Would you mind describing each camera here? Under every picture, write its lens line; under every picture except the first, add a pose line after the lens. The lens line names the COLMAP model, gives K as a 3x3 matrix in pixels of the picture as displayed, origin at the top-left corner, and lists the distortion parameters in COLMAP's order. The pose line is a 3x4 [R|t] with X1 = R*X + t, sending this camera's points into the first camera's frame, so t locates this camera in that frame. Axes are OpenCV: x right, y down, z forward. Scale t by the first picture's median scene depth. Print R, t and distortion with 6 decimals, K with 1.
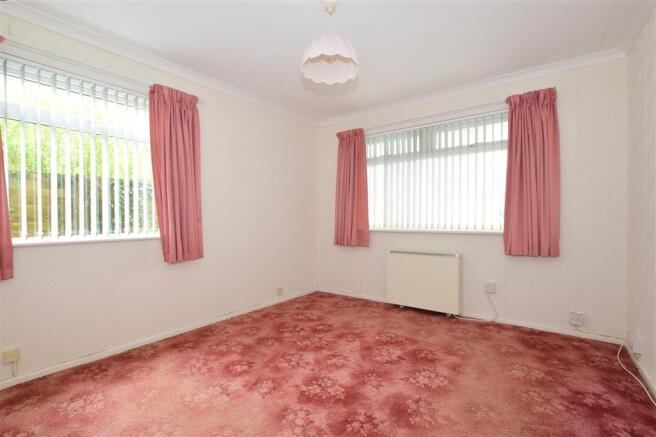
lens RADIAL K [[291.0, 0, 328.0], [0, 291.0, 218.5], [0, 0, 1]] dist [-0.036356, 0.007102]
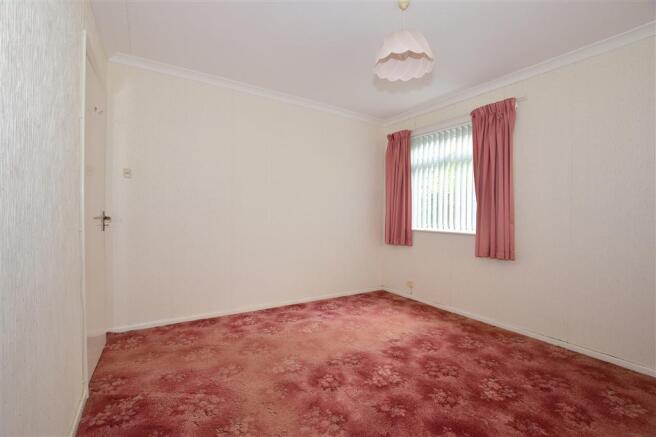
lens RADIAL K [[291.0, 0, 328.0], [0, 291.0, 218.5], [0, 0, 1]] dist [-0.036356, 0.007102]
pose [[-0.347393, 0.012231, -0.937640, 0.831530], [-0.017538, 0.999655, 0.019538, -0.014673], [0.937556, 0.023232, -0.347058, 0.906124]]
